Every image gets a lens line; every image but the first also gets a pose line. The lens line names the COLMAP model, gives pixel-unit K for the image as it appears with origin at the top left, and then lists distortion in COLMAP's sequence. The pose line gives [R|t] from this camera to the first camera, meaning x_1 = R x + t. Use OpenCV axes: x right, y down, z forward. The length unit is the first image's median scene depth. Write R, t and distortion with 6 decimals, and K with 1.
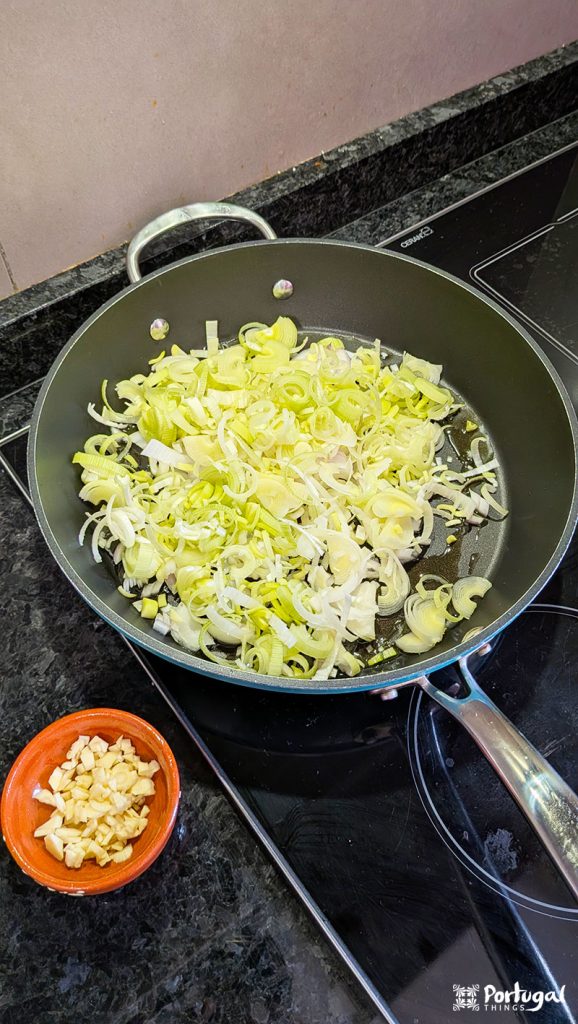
lens RADIAL K [[738.1, 0, 289.0], [0, 738.1, 512.0], [0, 0, 1]] dist [-0.038977, -0.003989]
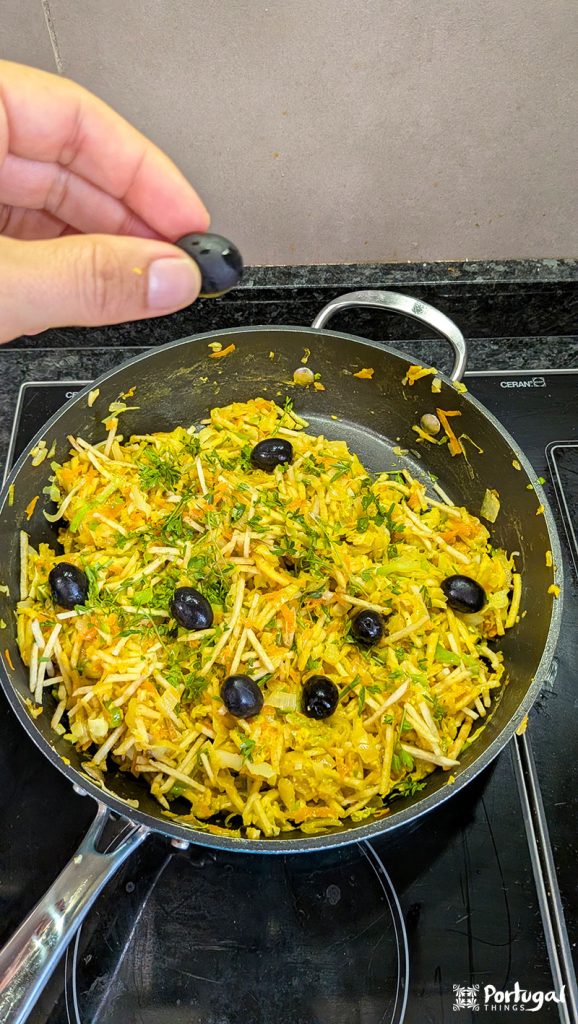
lens RADIAL K [[743.7, 0, 300.4], [0, 743.7, 513.1], [0, 0, 1]] dist [-0.039374, 0.001816]
pose [[0.824914, 0.488170, -0.284967, 0.290856], [-0.485879, 0.869994, 0.083858, -0.179805], [0.288857, 0.069284, 0.954862, 0.053084]]
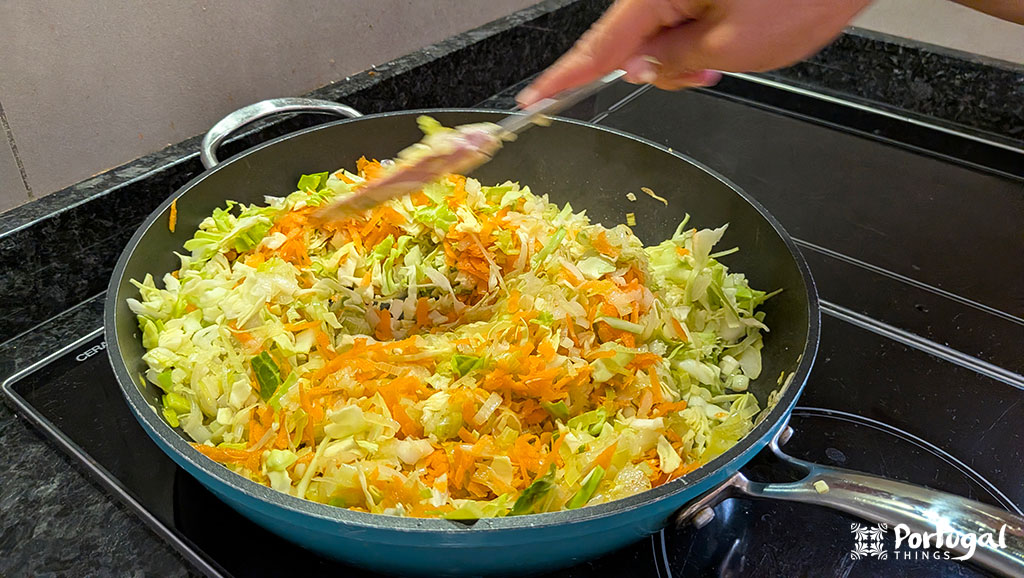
lens RADIAL K [[734.4, 0, 508.6], [0, 734.4, 273.4], [0, 0, 1]] dist [-0.000151, -0.053961]
pose [[0.953952, -0.162517, 0.252118, -0.072662], [0.248614, 0.898647, -0.361419, 0.156435], [-0.167828, 0.407457, 0.897671, 0.191021]]
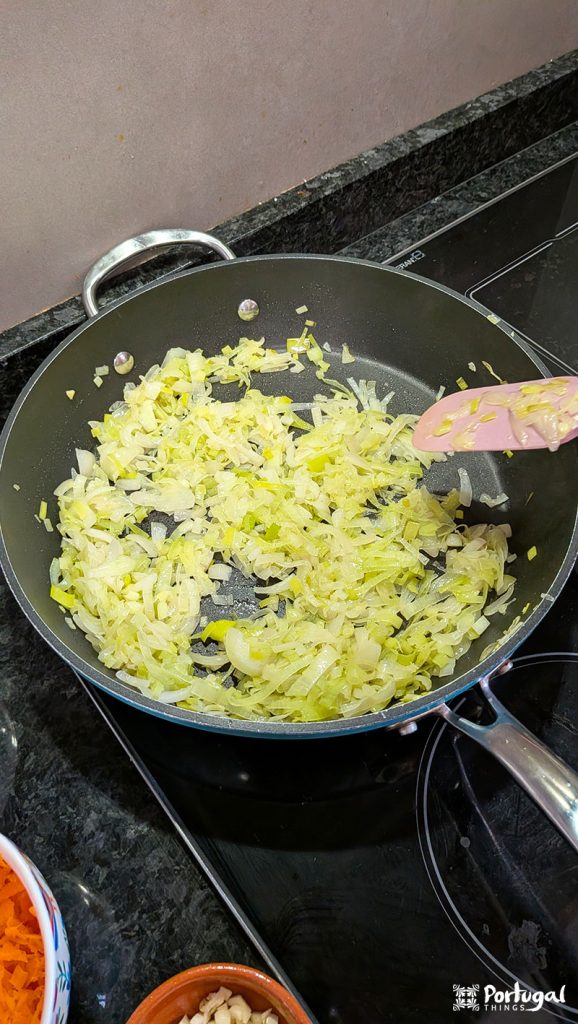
lens RADIAL K [[734.4, 0, 287.7], [0, 734.4, 489.4], [0, 0, 1]] dist [-0.000151, -0.053961]
pose [[0.998645, -0.042757, -0.029668, 0.033489], [0.040597, 0.996725, -0.069932, -0.017760], [0.032561, 0.068632, 0.997111, 0.058989]]
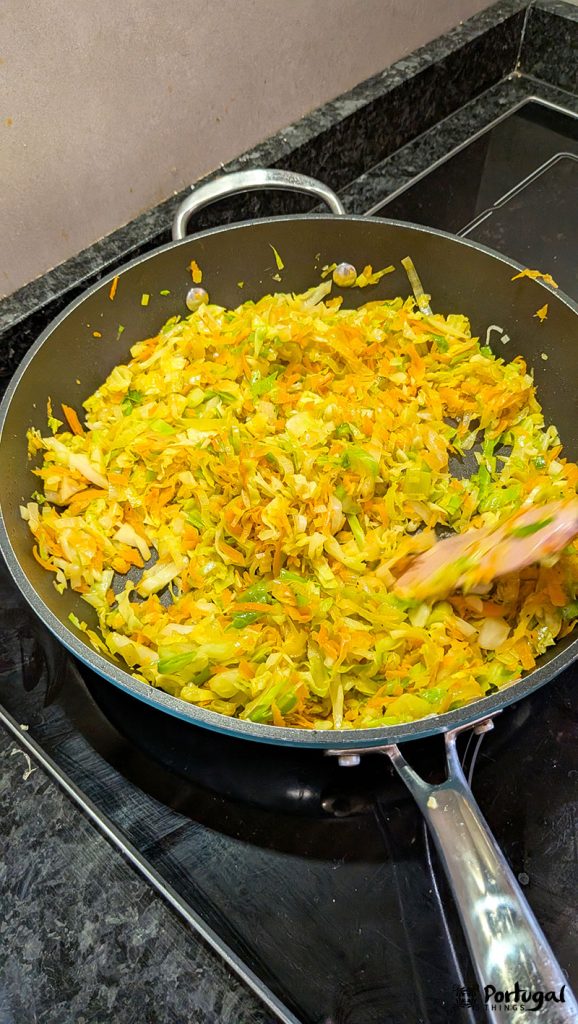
lens RADIAL K [[743.7, 0, 300.4], [0, 743.7, 513.1], [0, 0, 1]] dist [-0.039374, 0.001816]
pose [[0.981538, -0.172025, 0.083607, -0.006607], [0.176335, 0.983199, -0.047180, -0.027675], [-0.074086, 0.061052, 0.995381, 0.145404]]
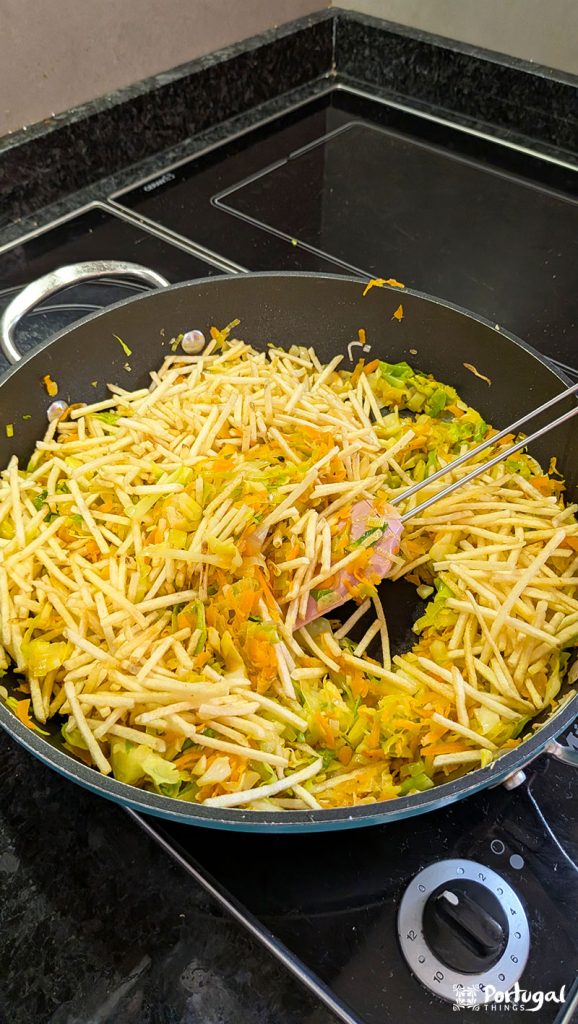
lens RADIAL K [[734.4, 0, 287.7], [0, 734.4, 489.4], [0, 0, 1]] dist [-0.000151, -0.053961]
pose [[0.975536, -0.171203, 0.137907, 0.135542], [0.192004, 0.969043, -0.155211, 0.259141], [-0.107065, 0.177893, 0.978208, 0.023384]]
